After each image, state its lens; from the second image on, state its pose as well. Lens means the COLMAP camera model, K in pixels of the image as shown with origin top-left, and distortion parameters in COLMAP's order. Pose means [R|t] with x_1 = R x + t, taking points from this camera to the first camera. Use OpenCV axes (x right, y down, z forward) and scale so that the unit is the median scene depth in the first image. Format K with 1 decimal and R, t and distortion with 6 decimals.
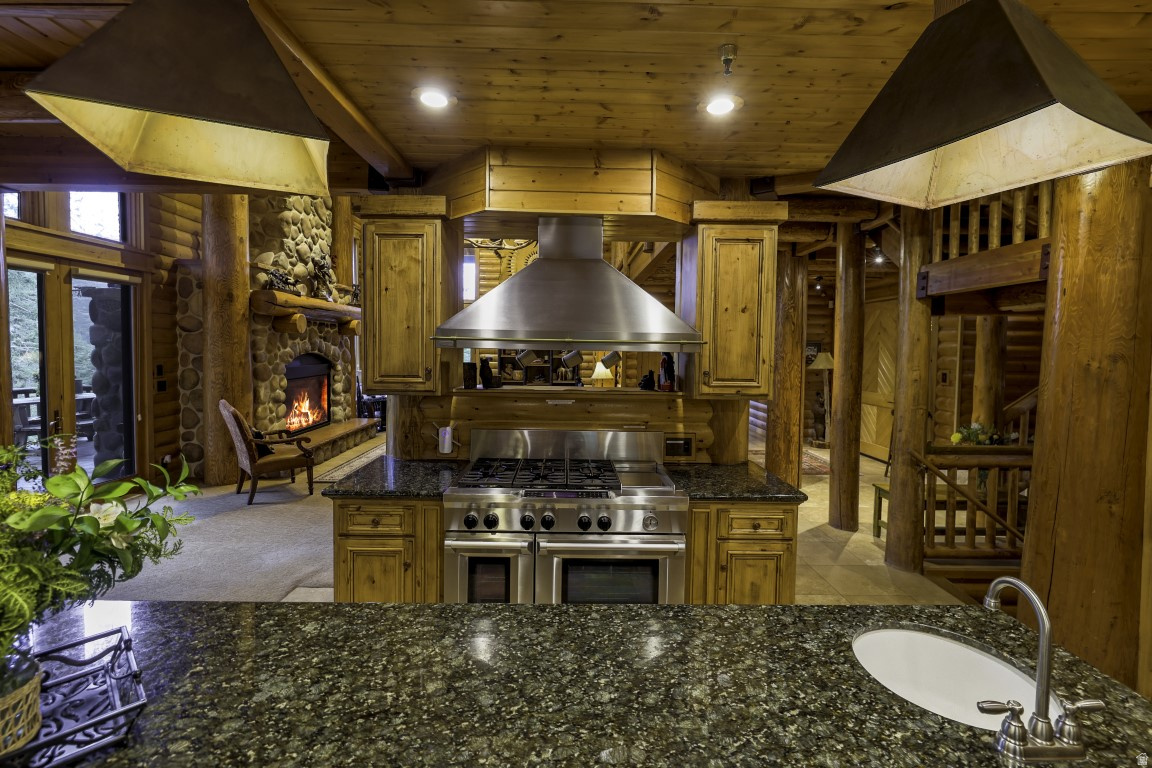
lens RADIAL K [[485.8, 0, 576.4], [0, 485.8, 375.3], [0, 0, 1]] dist [-0.001404, -0.000975]
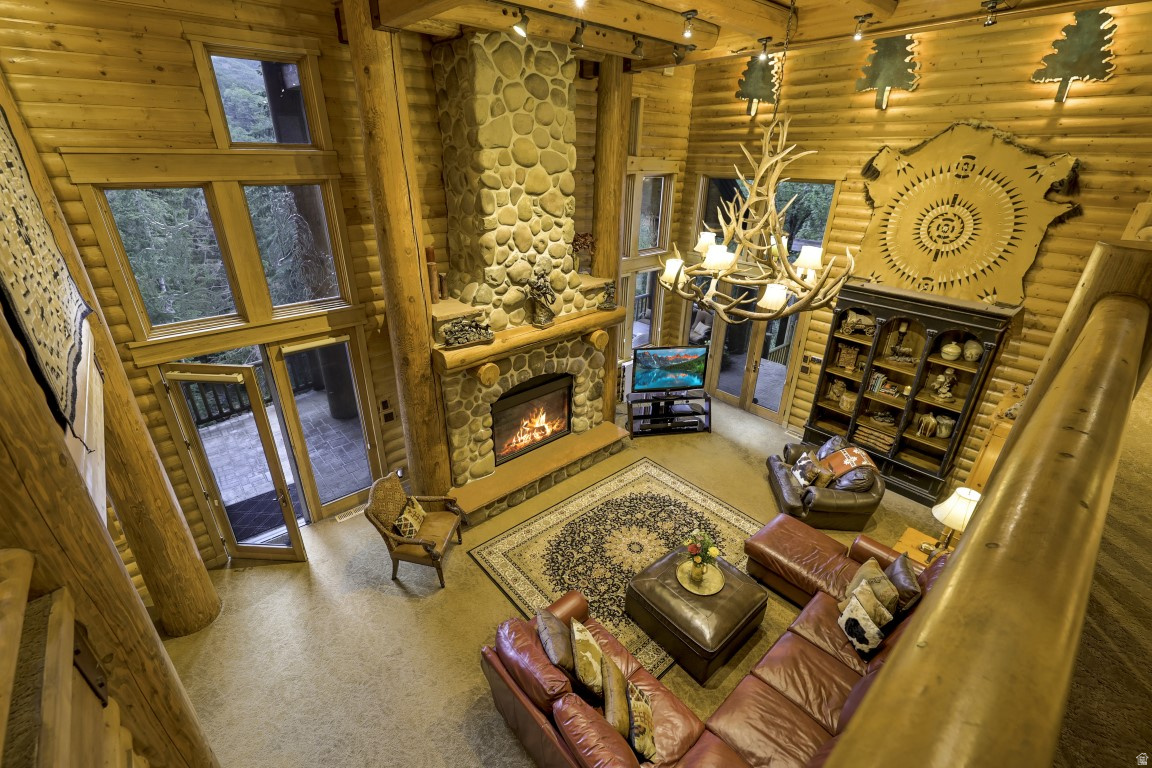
lens RADIAL K [[485.8, 0, 576.4], [0, 485.8, 375.3], [0, 0, 1]] dist [-0.001404, -0.000975]
pose [[0.651332, 0.309799, -0.692670, 0.134351], [-0.056297, 0.930071, 0.363040, -0.422734], [0.756702, -0.197465, 0.623226, 0.564069]]
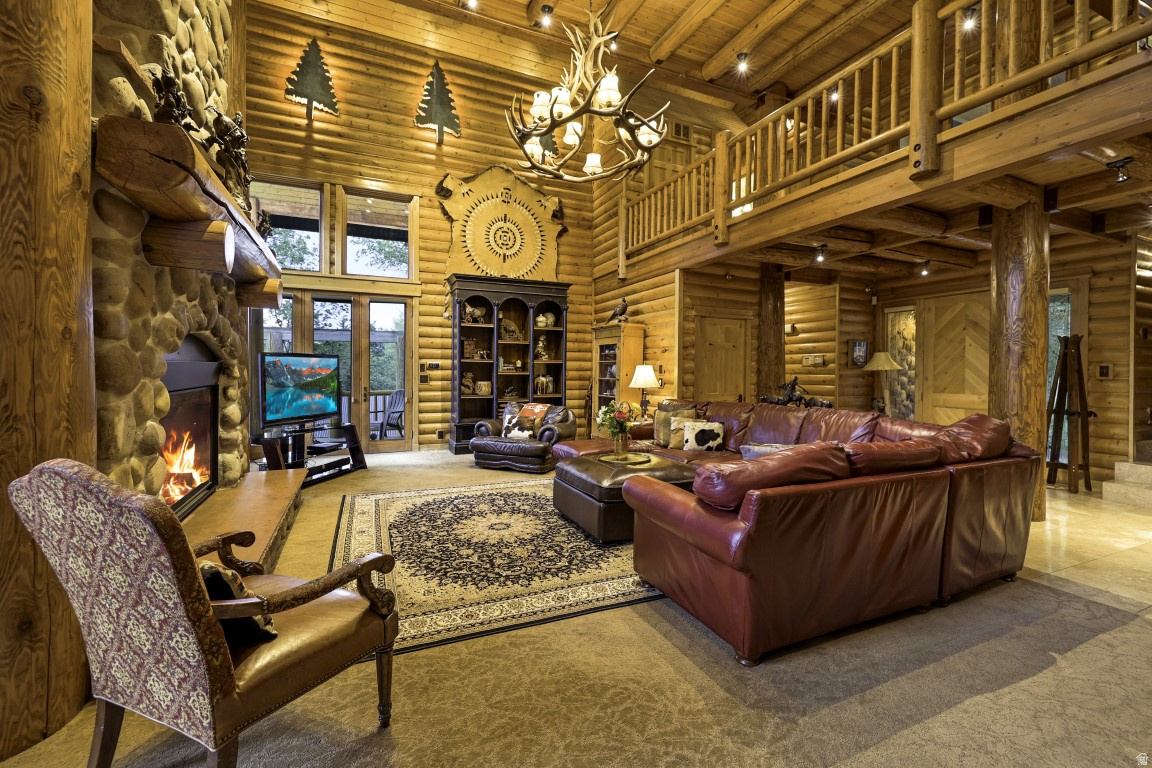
lens RADIAL K [[485.8, 0, 576.4], [0, 485.8, 375.3], [0, 0, 1]] dist [-0.001404, -0.000975]
pose [[0.920001, -0.010168, 0.391784, -0.456675], [0.029080, 0.998679, -0.042367, 0.021438], [-0.390835, 0.050370, 0.919081, 0.527775]]
